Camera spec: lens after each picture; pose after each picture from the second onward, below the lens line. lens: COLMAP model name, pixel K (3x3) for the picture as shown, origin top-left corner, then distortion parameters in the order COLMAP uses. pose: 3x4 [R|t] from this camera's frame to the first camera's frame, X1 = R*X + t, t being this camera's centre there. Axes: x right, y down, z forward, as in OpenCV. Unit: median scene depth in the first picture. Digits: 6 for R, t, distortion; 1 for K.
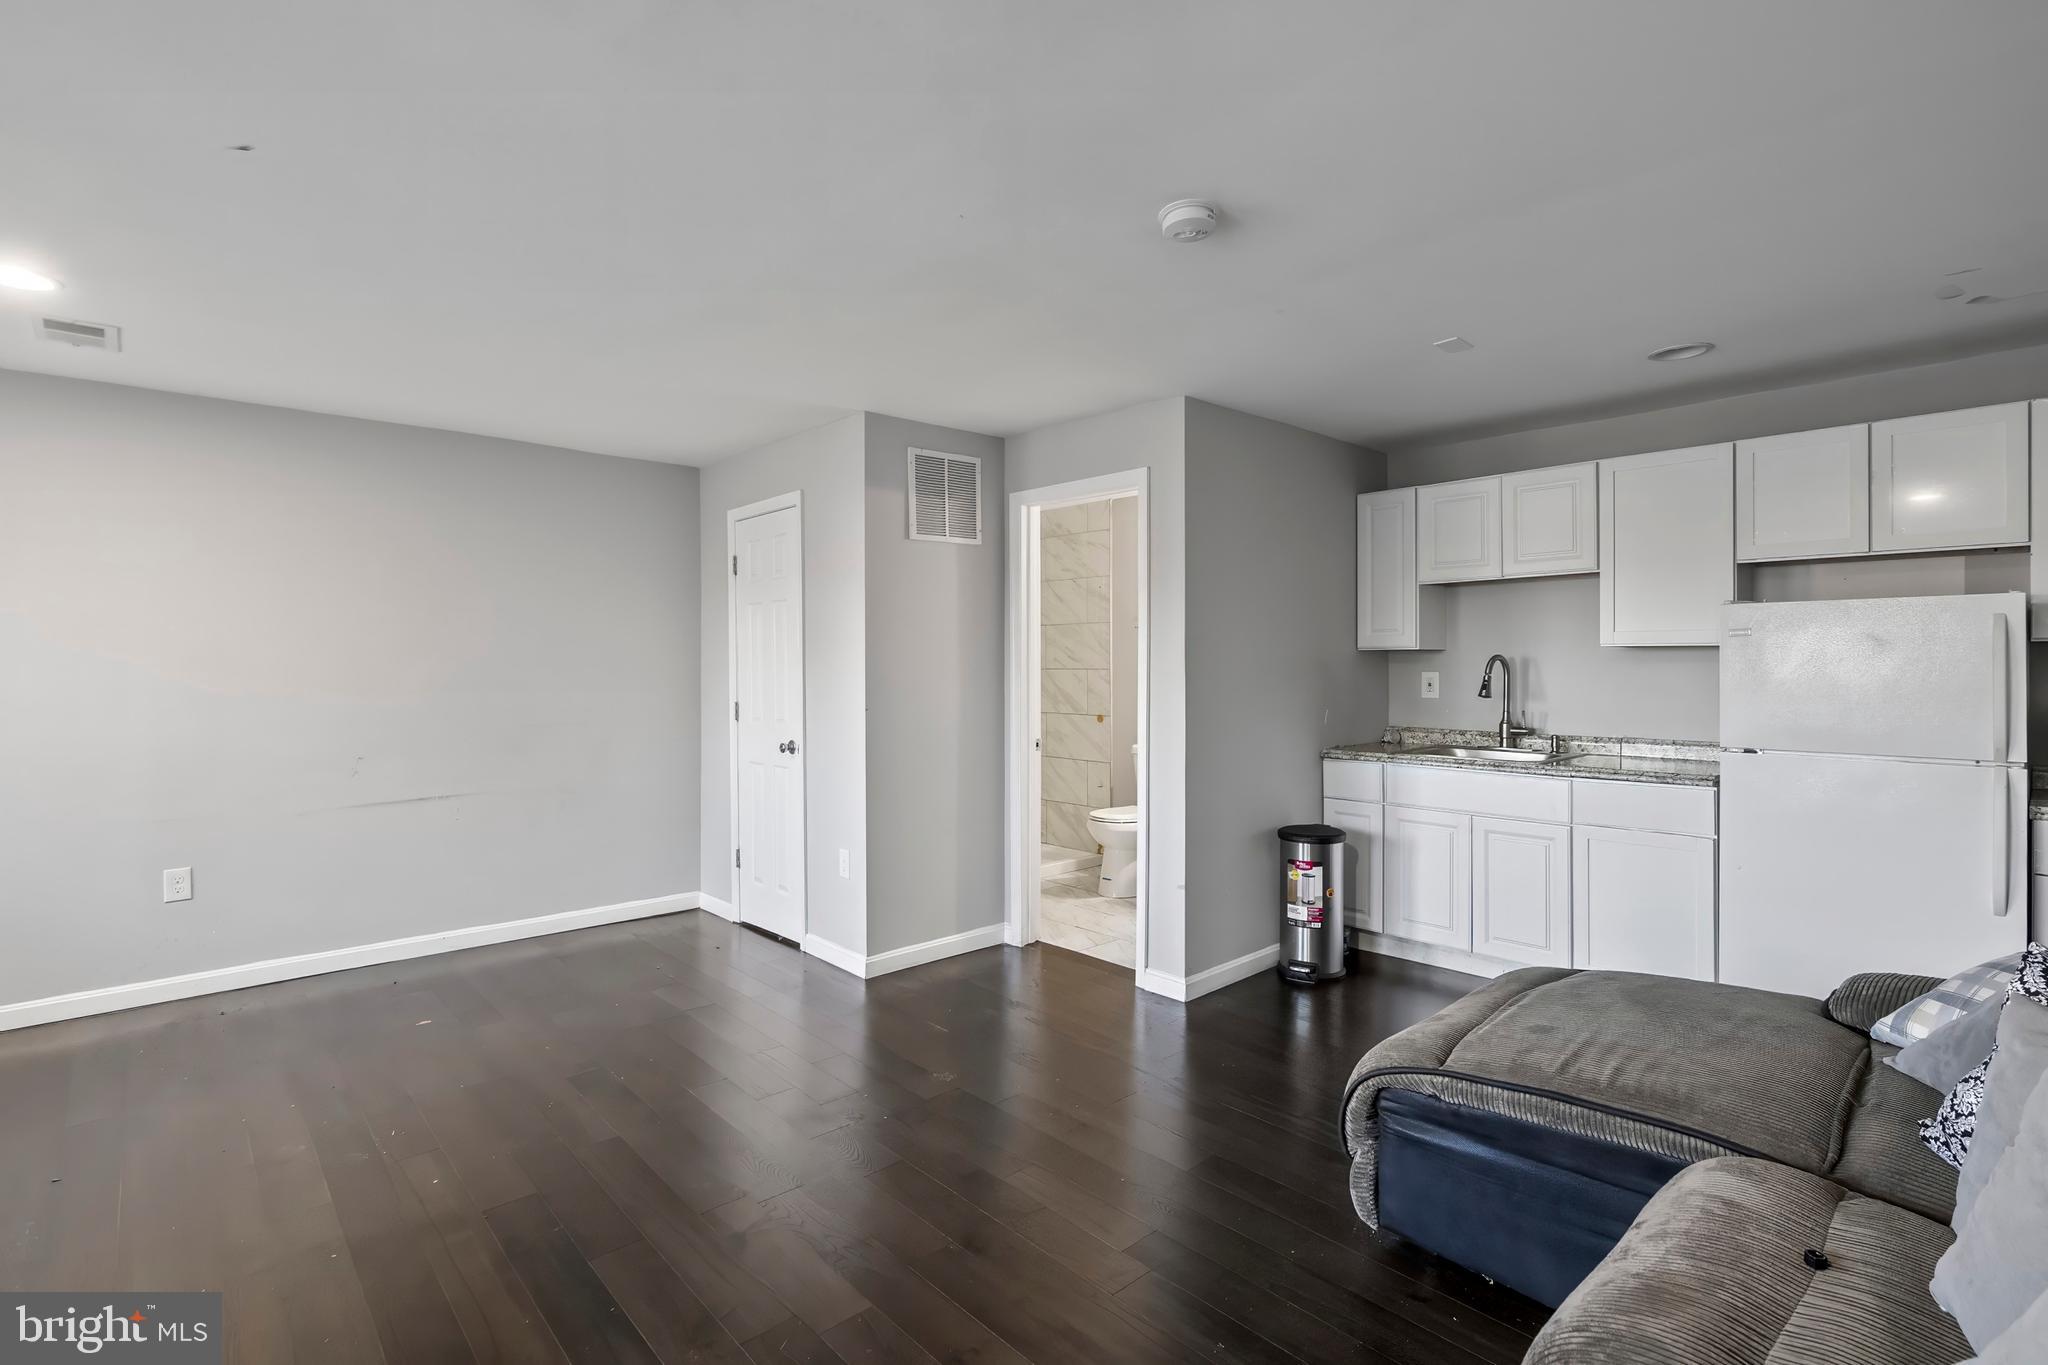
lens RADIAL K [[943.2, 0, 1030.0], [0, 943.2, 669.0], [0, 0, 1]] dist [-0.001512, 0.004588]
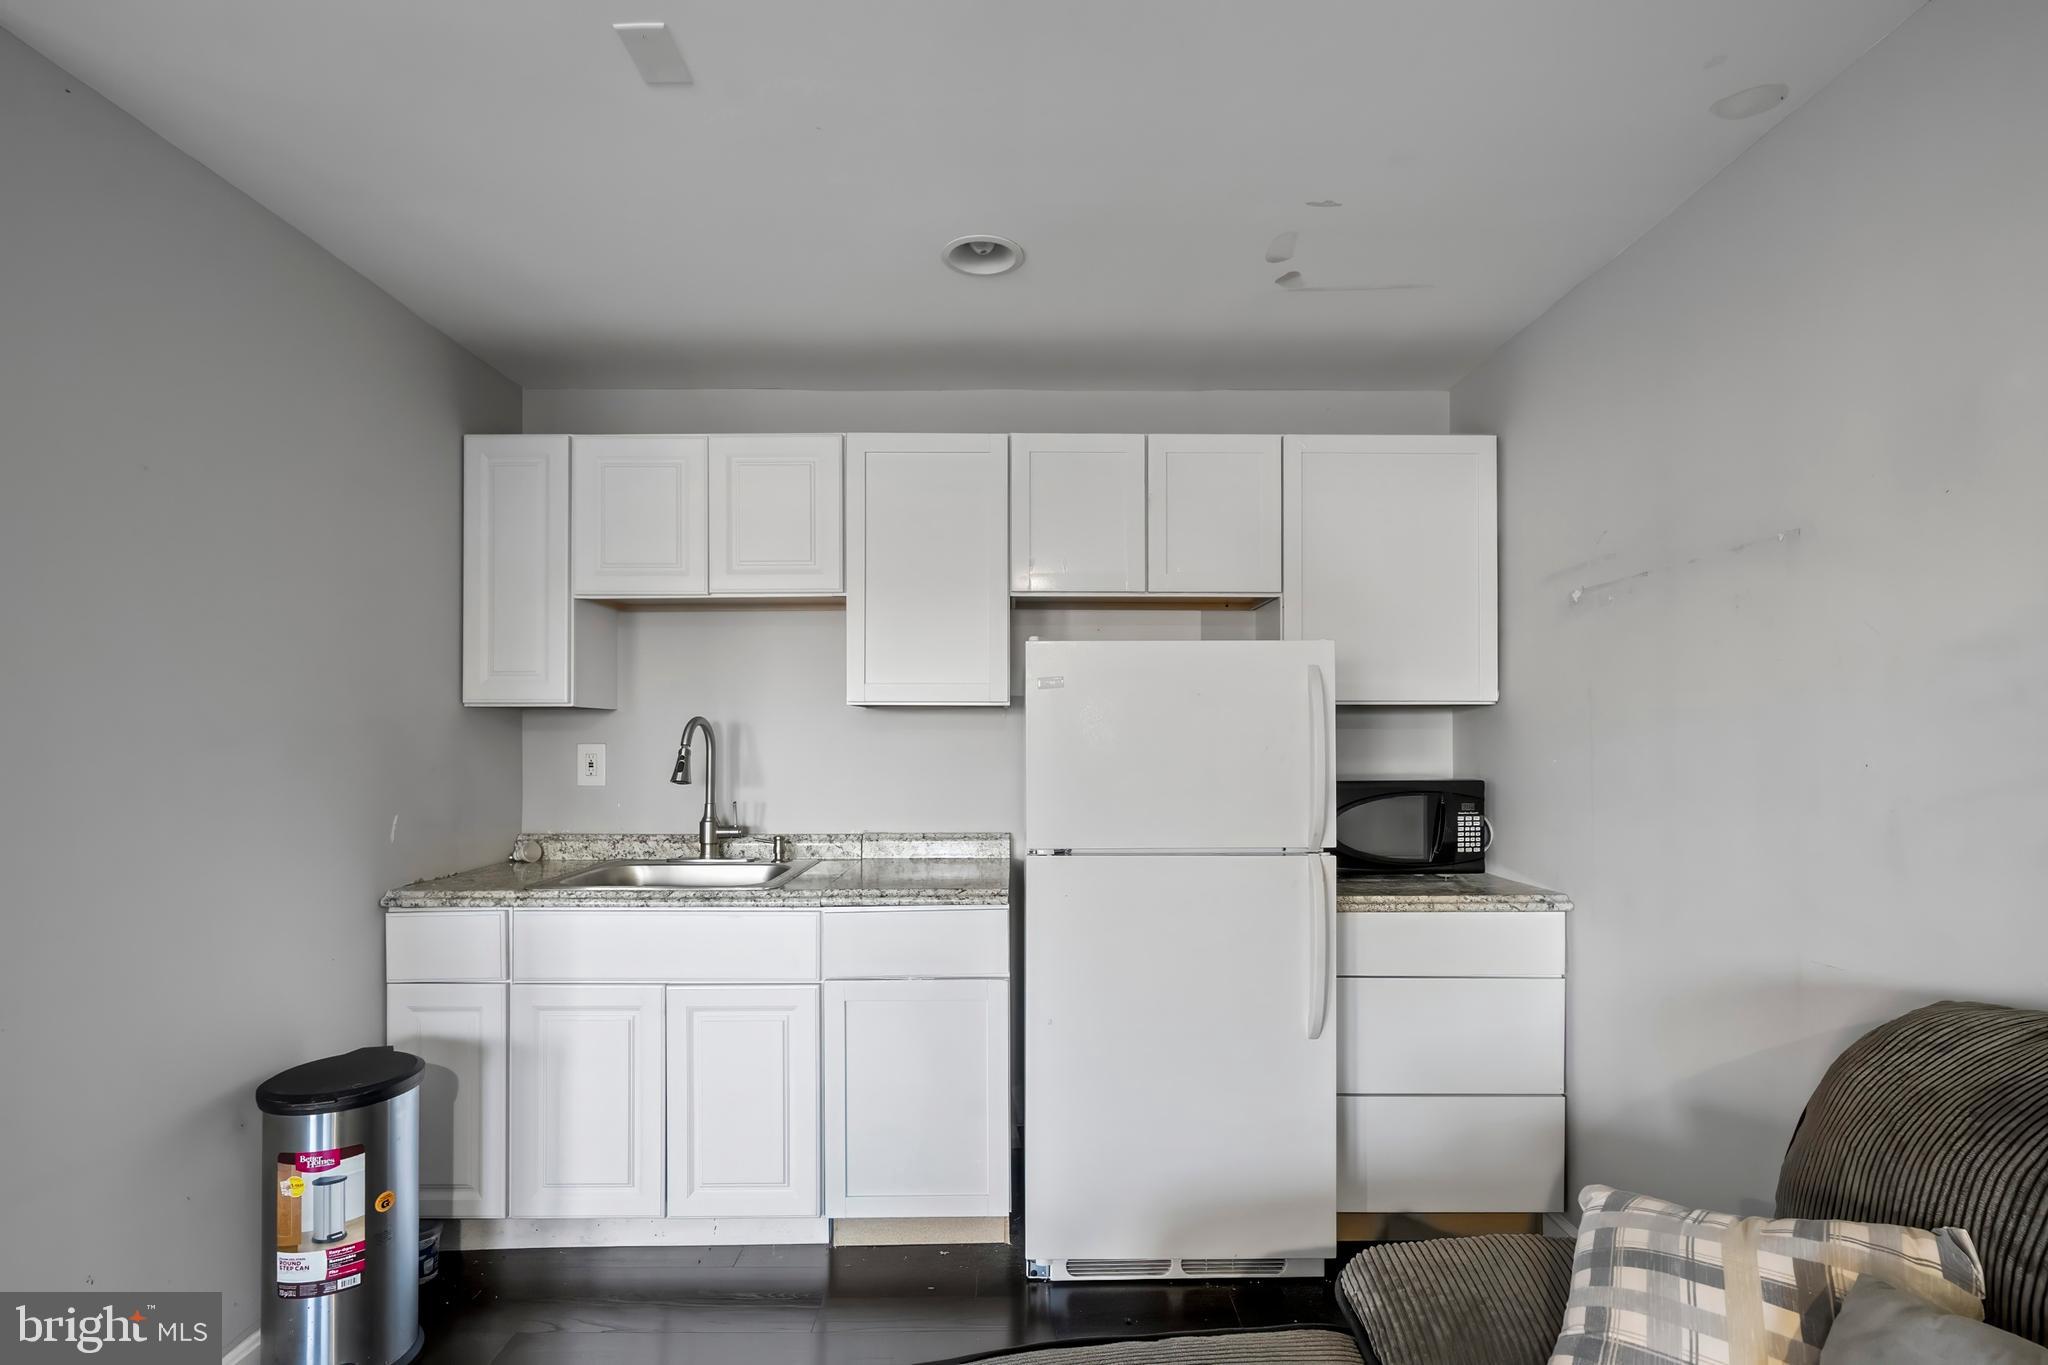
lens RADIAL K [[943.2, 0, 1023.8], [0, 943.2, 732.2], [0, 0, 1]] dist [-0.001512, 0.004588]
pose [[0.666326, 0.007457, 0.745623, 0.162824], [0.004429, 0.999893, -0.013957, 0.005658], [-0.745647, 0.012602, 0.666222, 0.404215]]
